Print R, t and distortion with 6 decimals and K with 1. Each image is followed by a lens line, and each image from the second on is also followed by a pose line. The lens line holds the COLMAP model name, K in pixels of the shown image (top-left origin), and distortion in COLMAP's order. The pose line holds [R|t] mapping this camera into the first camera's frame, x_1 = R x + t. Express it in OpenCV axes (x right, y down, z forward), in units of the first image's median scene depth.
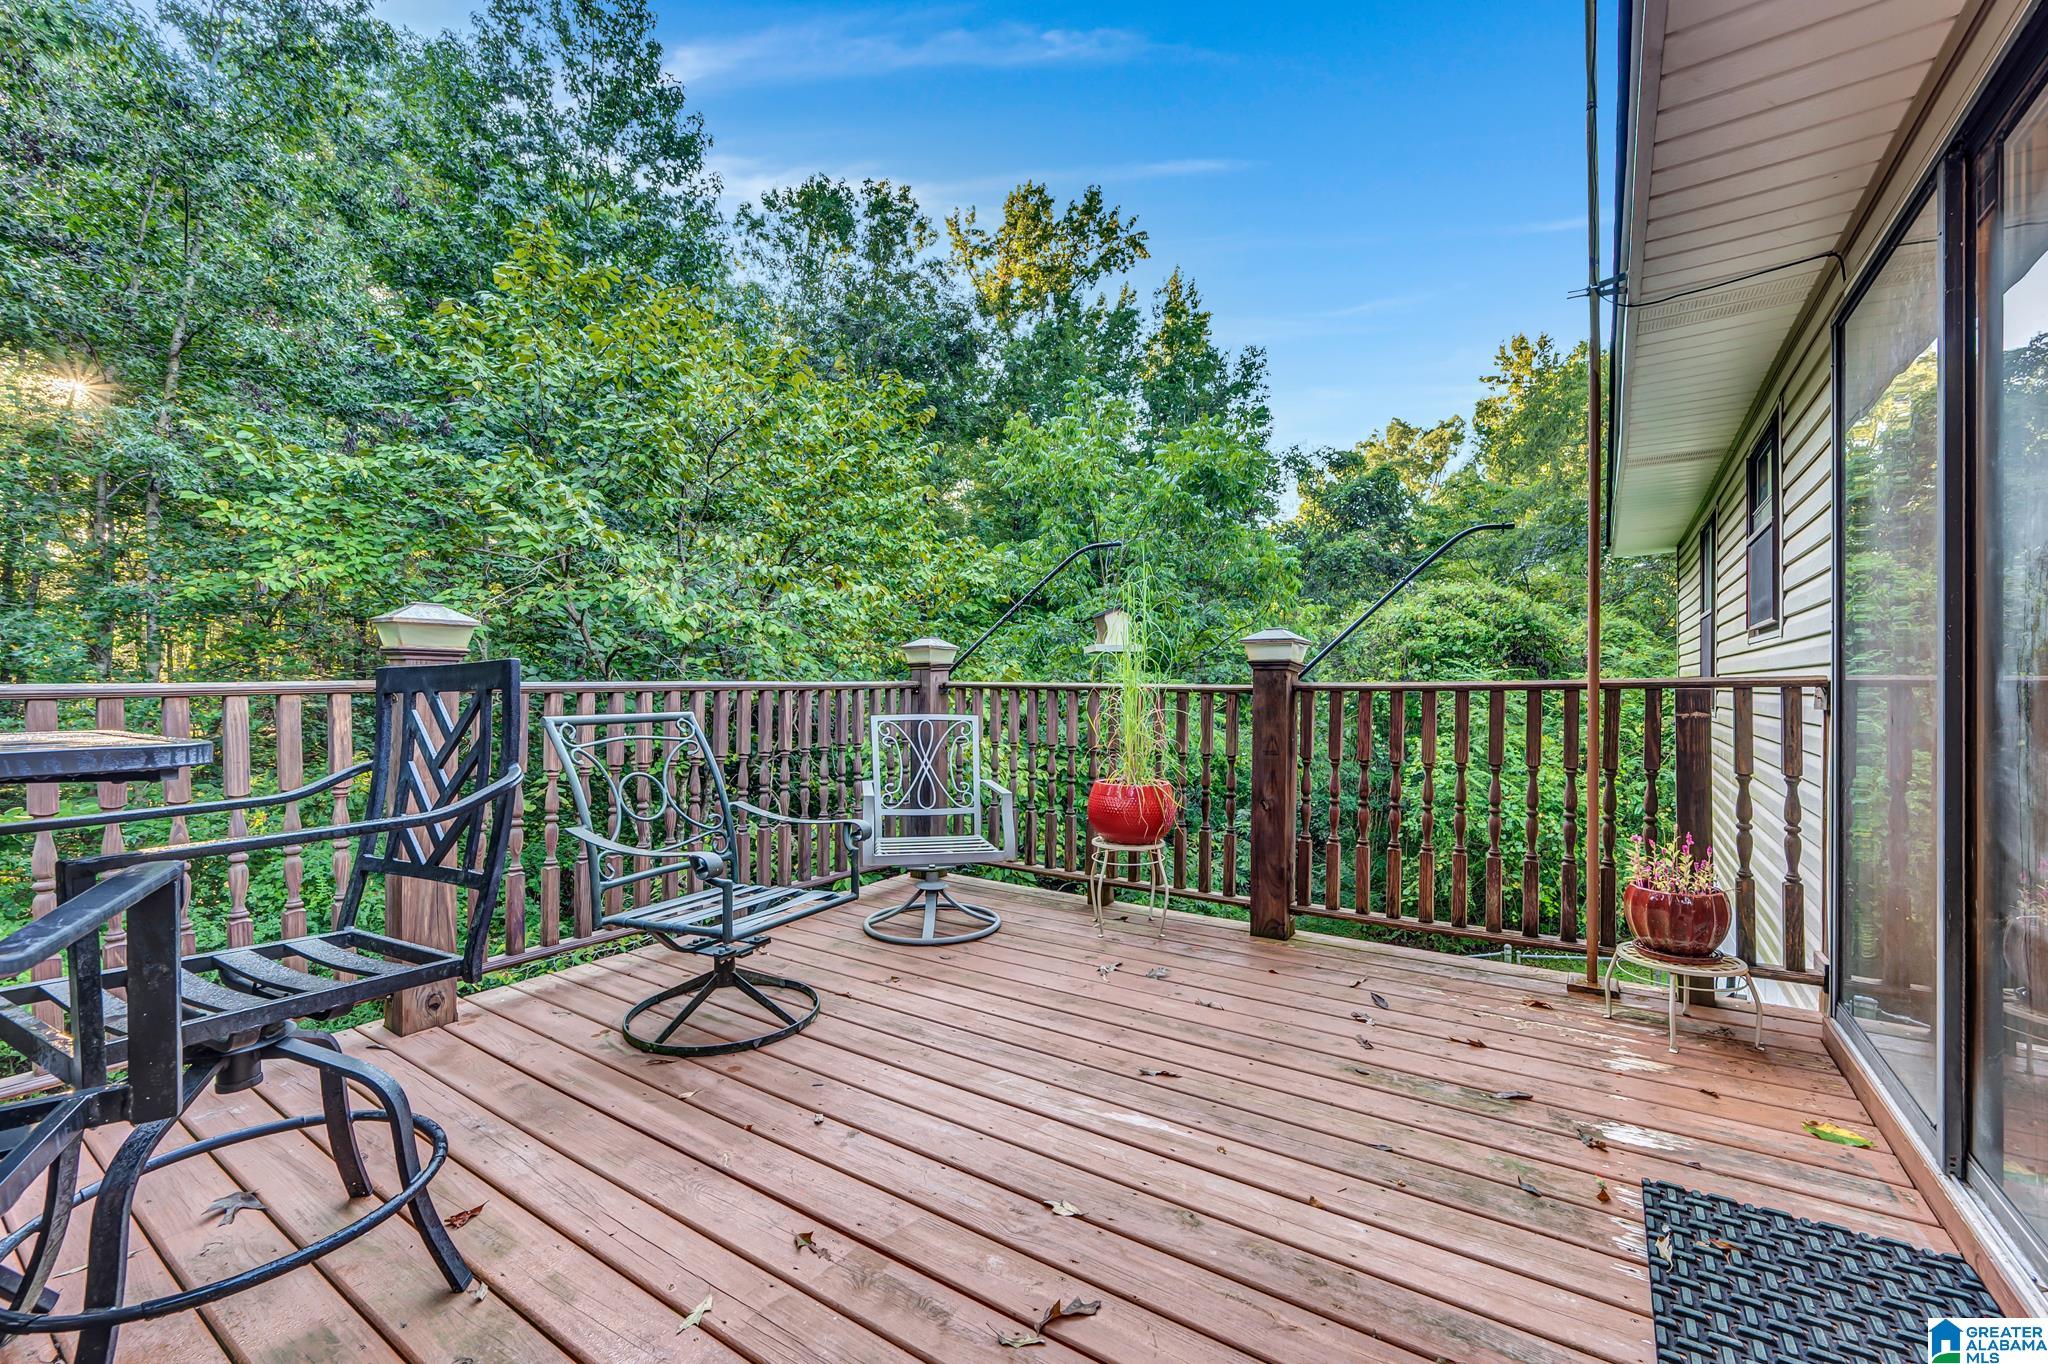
lens RADIAL K [[828.4, 0, 1002.8], [0, 828.4, 691.0], [0, 0, 1]] dist [-0.000181, -0.000038]
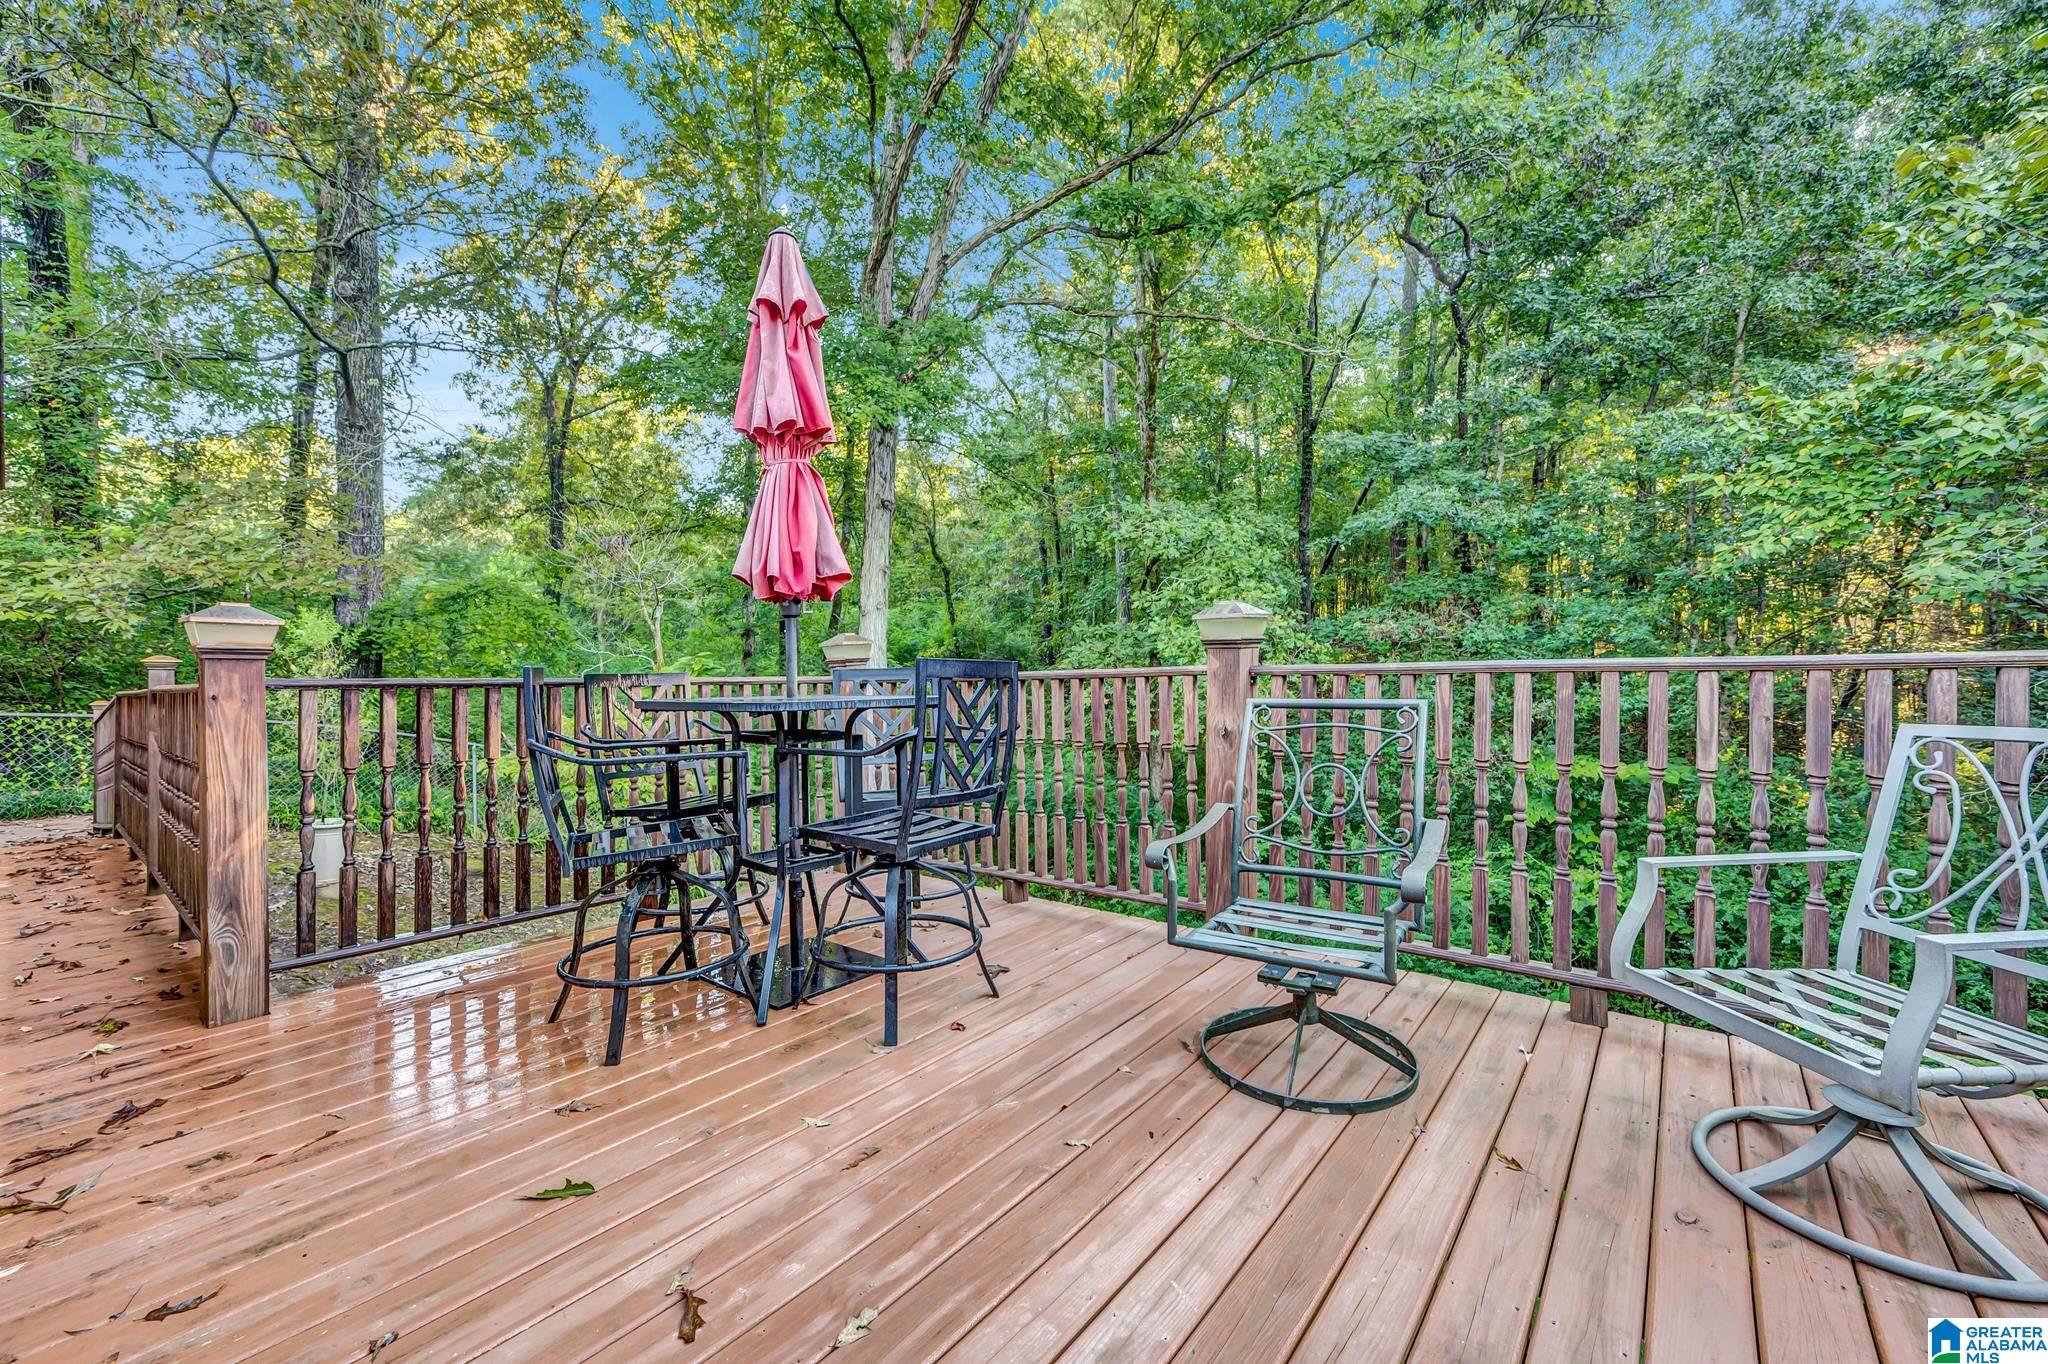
lens RADIAL K [[828.4, 0, 1002.8], [0, 828.4, 691.0], [0, 0, 1]] dist [-0.000181, -0.000038]
pose [[-0.093306, 0.020253, -0.995431, 0.527417], [0.015336, 0.999704, 0.018903, -0.005294], [0.995519, -0.013502, -0.093589, 0.761368]]
